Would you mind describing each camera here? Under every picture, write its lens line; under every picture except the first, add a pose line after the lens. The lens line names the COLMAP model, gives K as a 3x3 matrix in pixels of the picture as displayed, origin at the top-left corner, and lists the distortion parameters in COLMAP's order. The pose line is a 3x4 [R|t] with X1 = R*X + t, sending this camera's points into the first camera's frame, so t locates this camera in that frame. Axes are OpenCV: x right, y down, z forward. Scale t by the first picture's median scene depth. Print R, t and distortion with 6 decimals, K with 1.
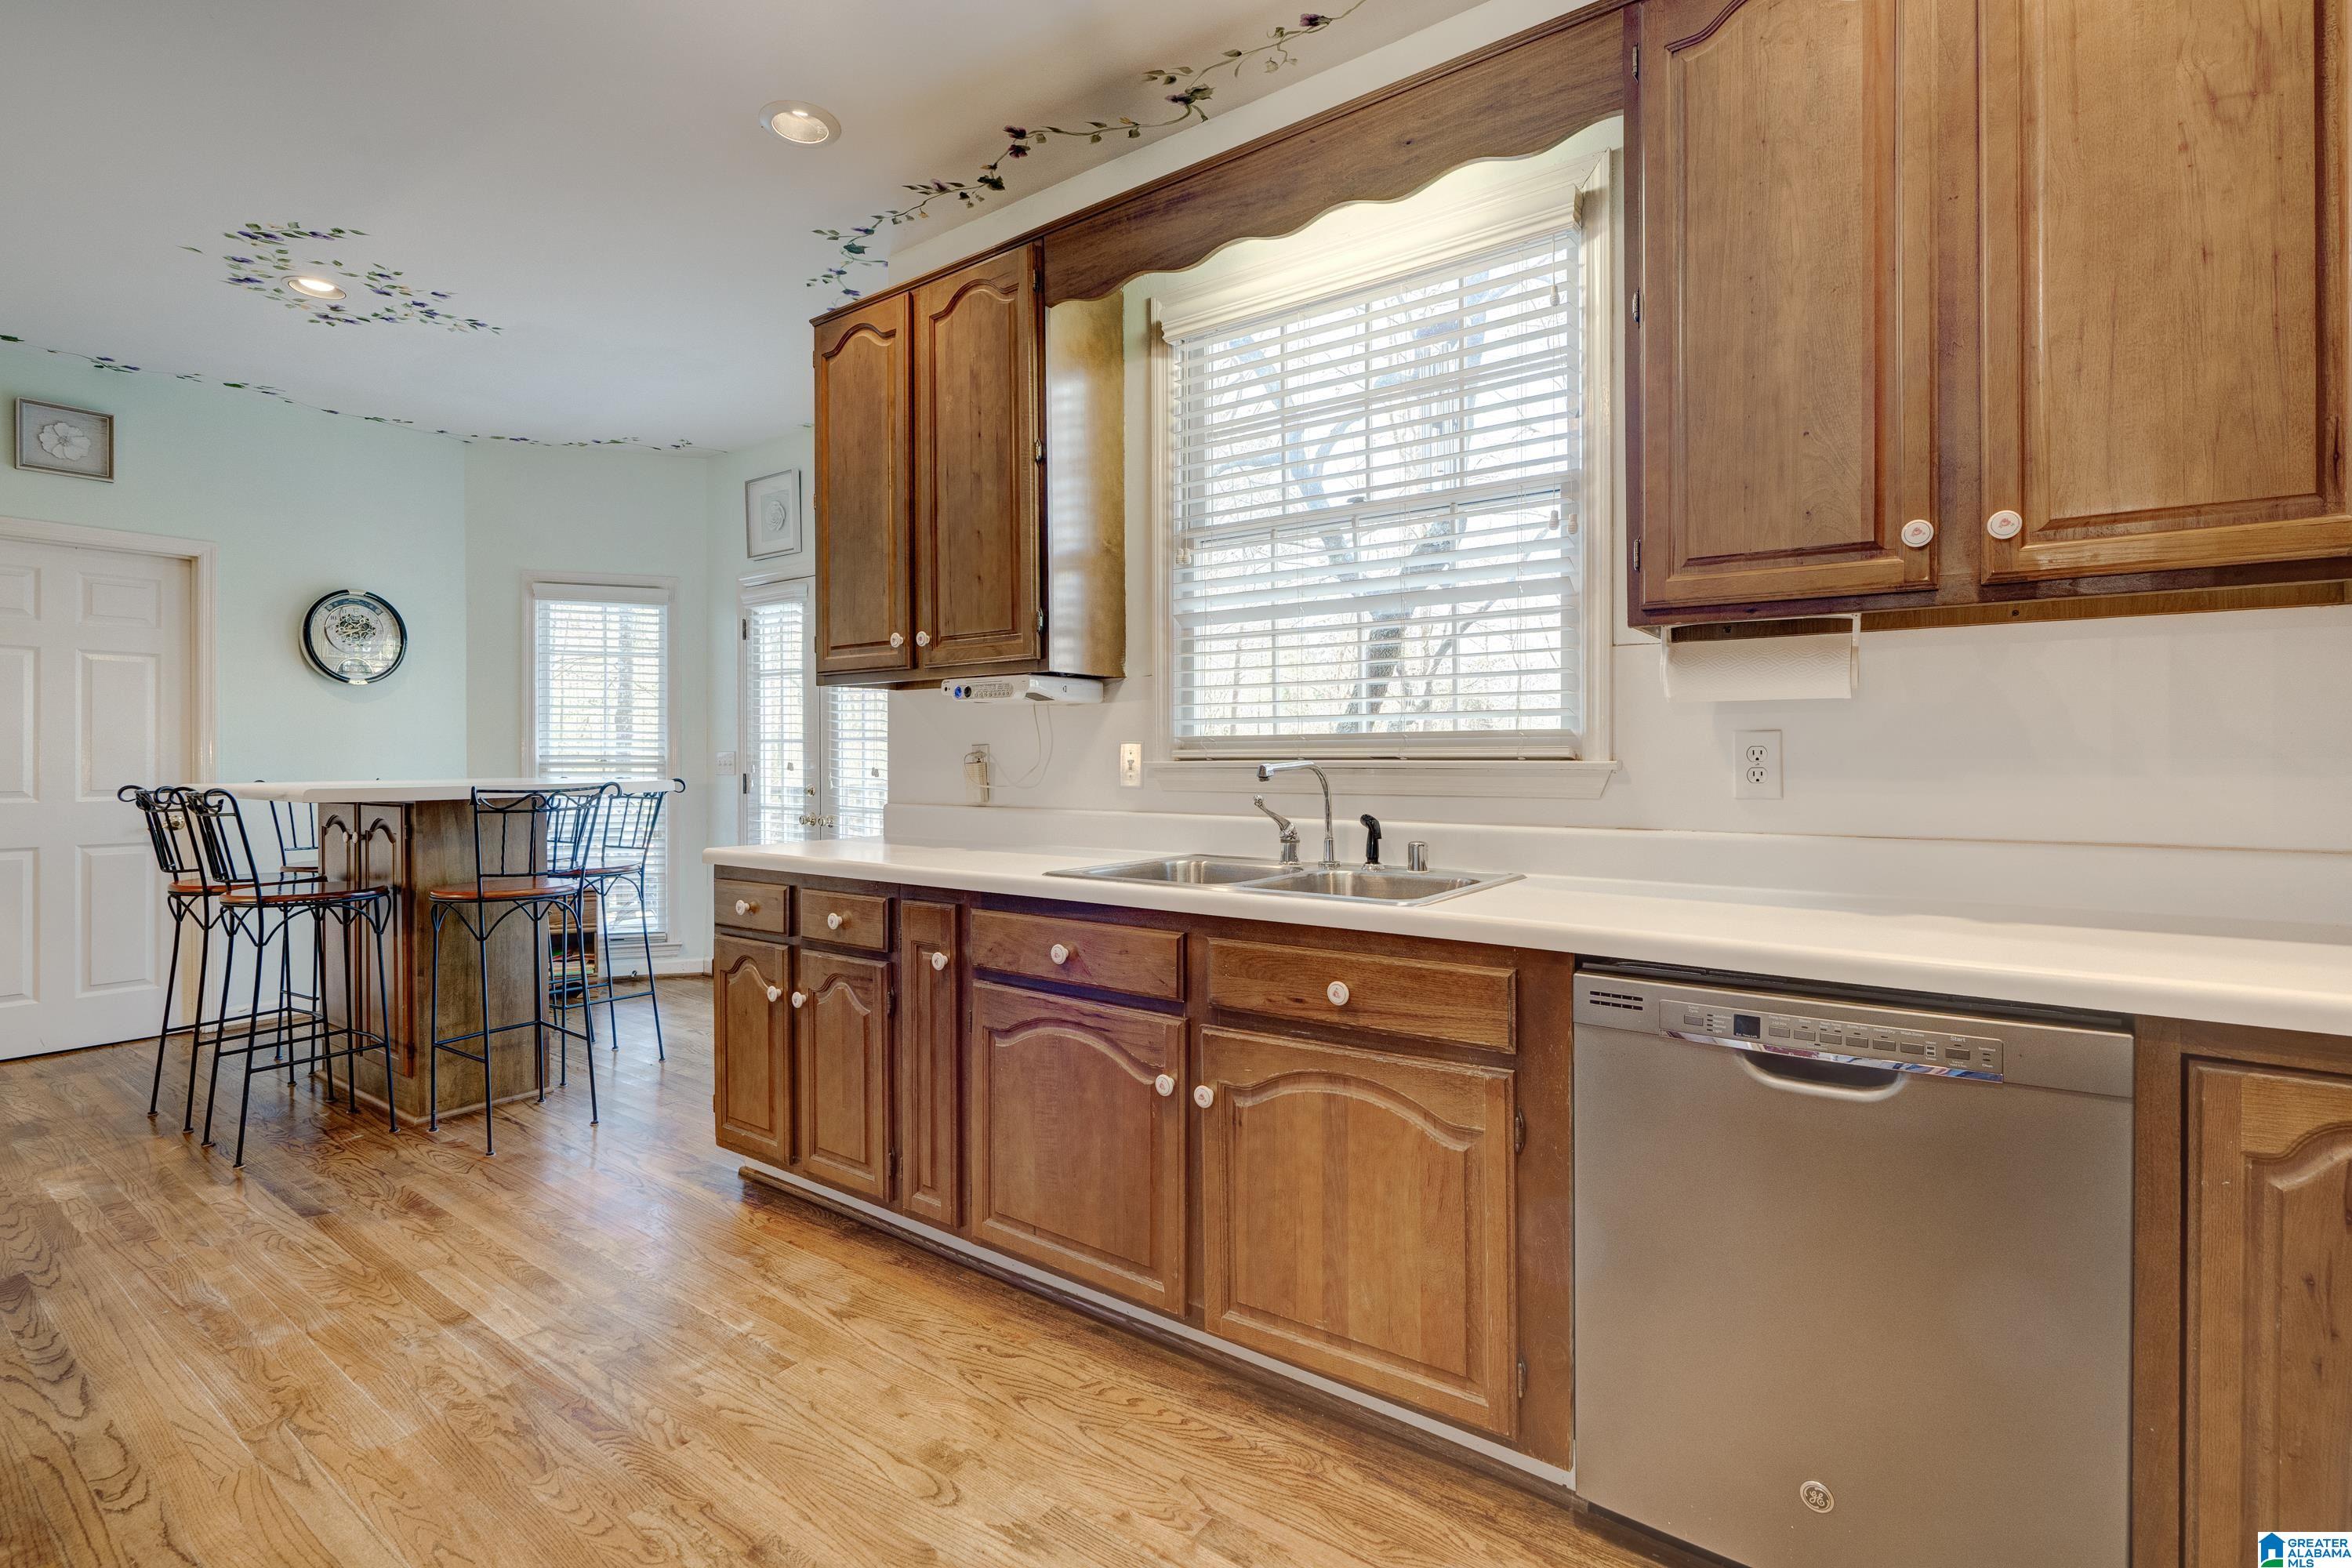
lens RADIAL K [[1073.1, 0, 1190.7], [0, 1073.1, 752.1], [0, 0, 1]] dist [-0.000593, -0.000135]
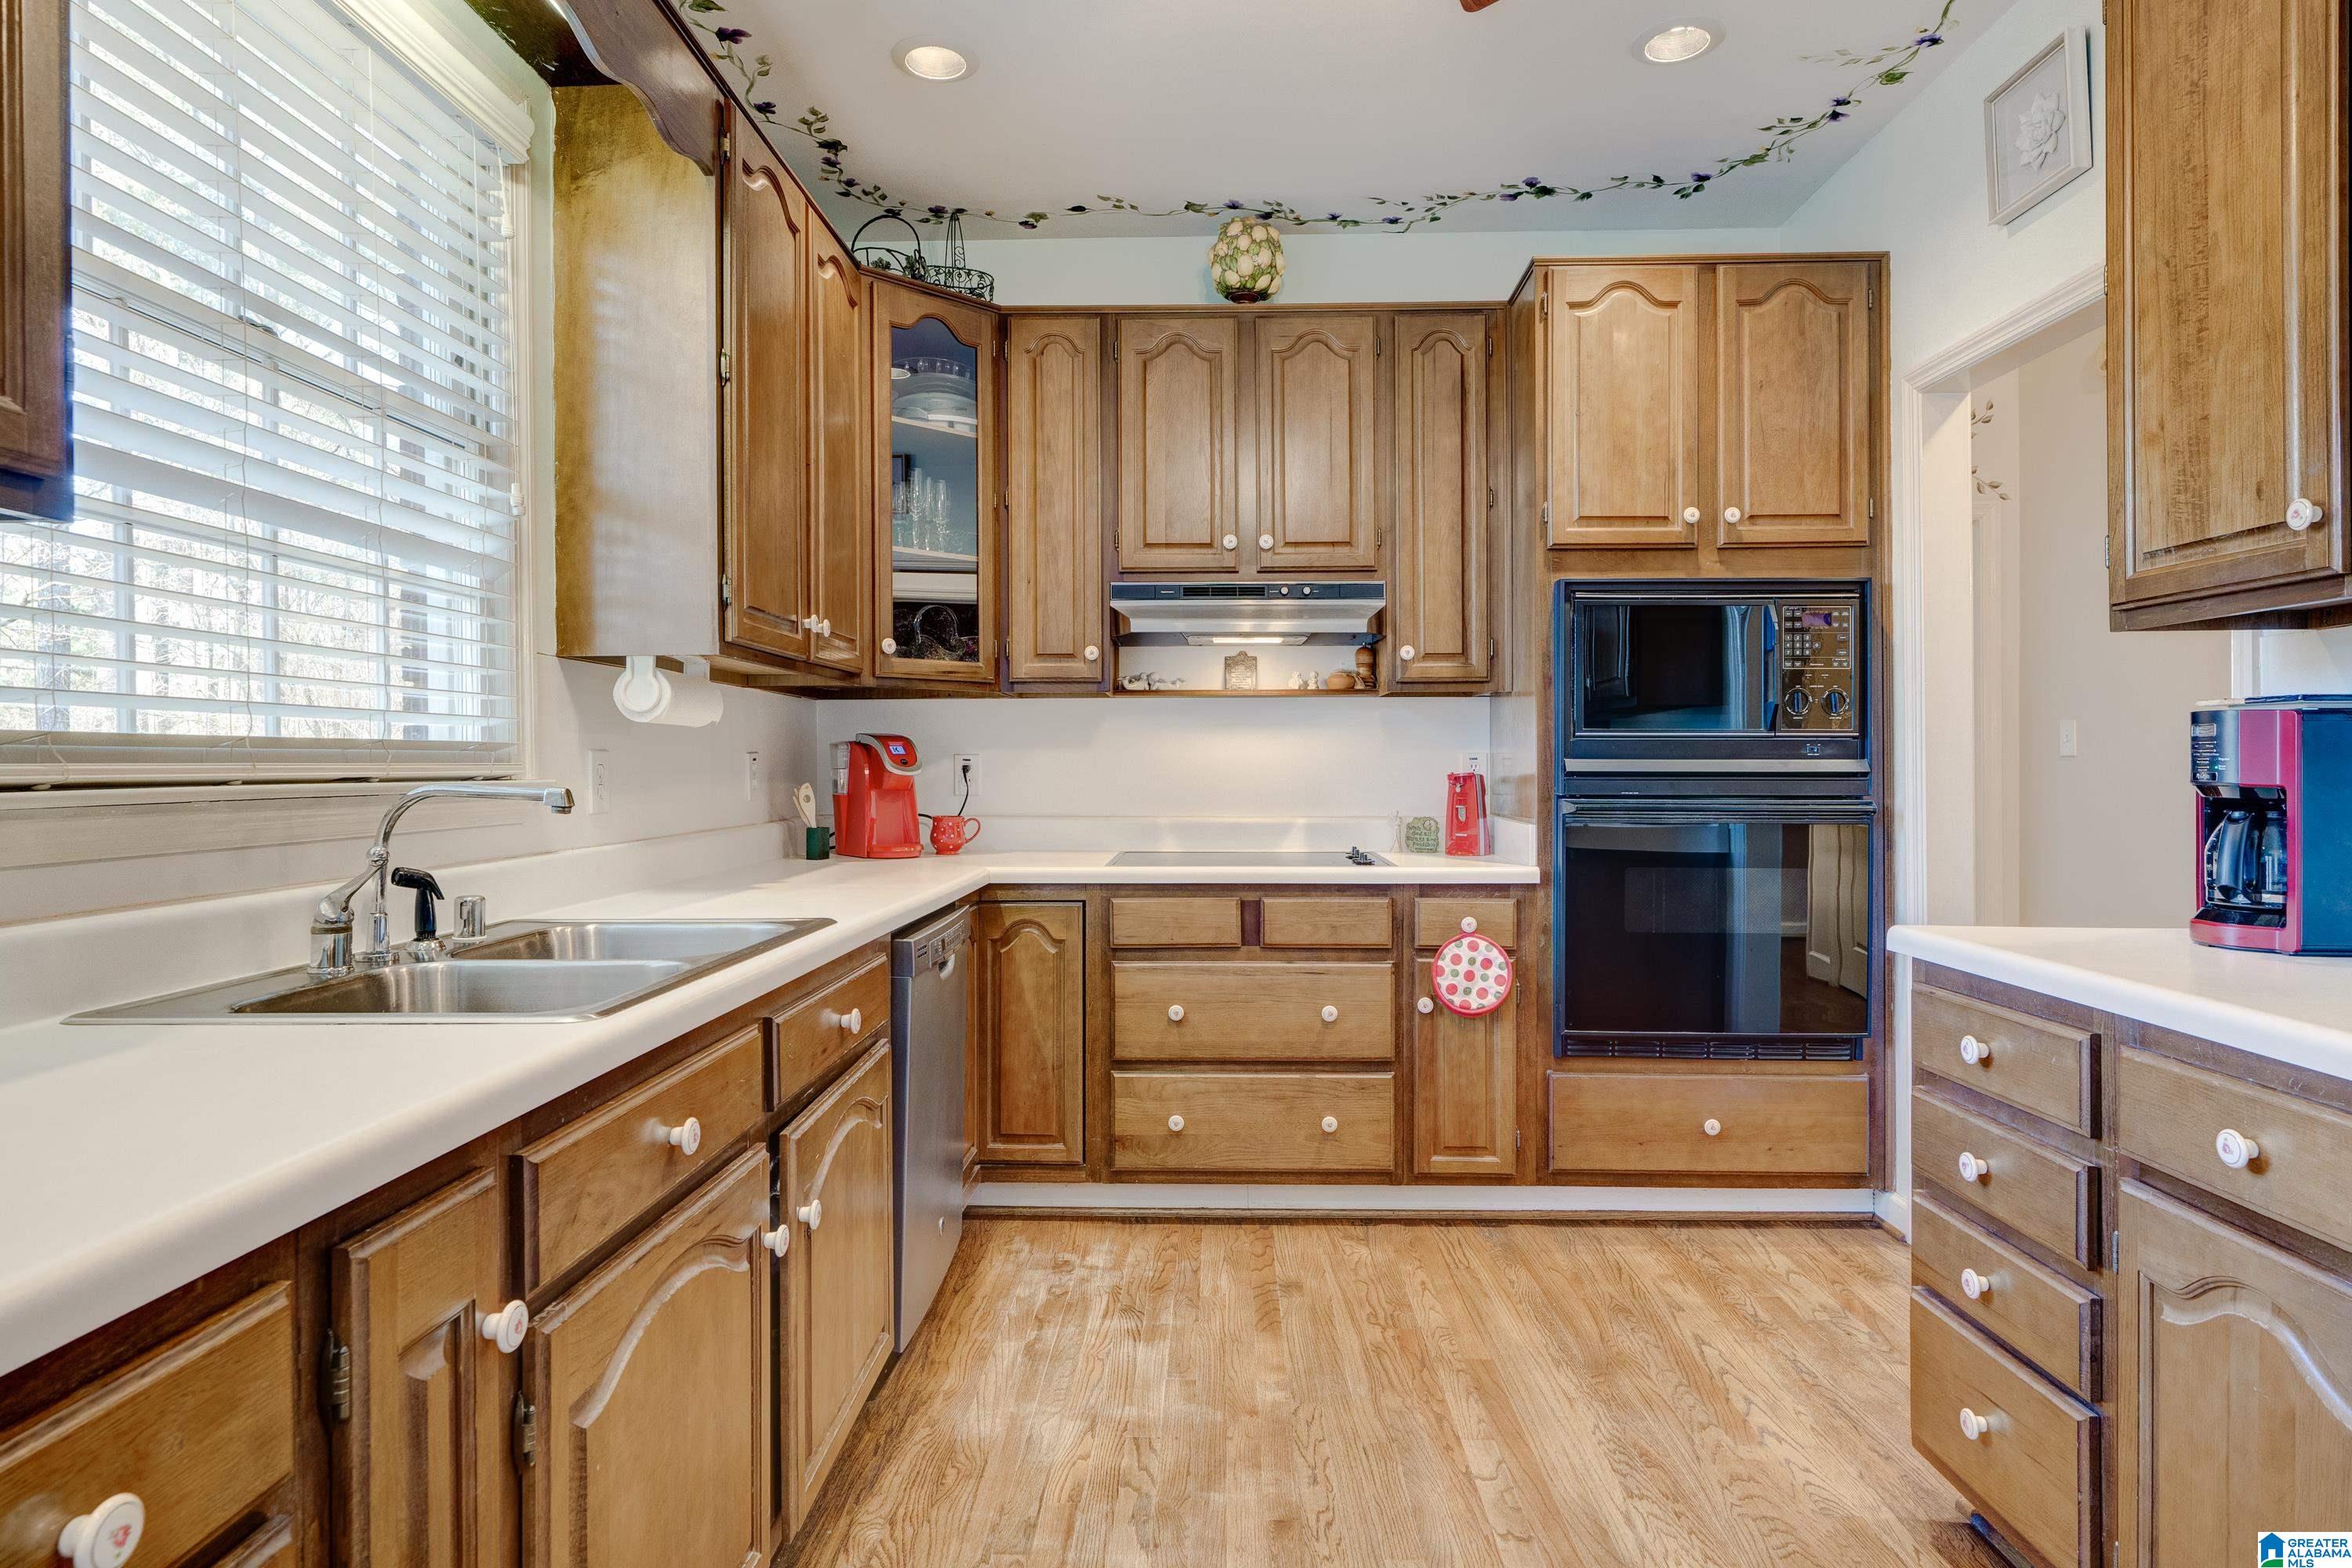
lens RADIAL K [[1293.0, 0, 1184.6], [0, 1293.0, 773.1], [0, 0, 1]] dist [-0.005705, -0.001613]
pose [[-0.564182, 0.000667, 0.825650, -0.597781], [0.004438, 0.999988, 0.002225, 0.002039], [-0.825639, 0.004919, -0.564178, 0.865459]]
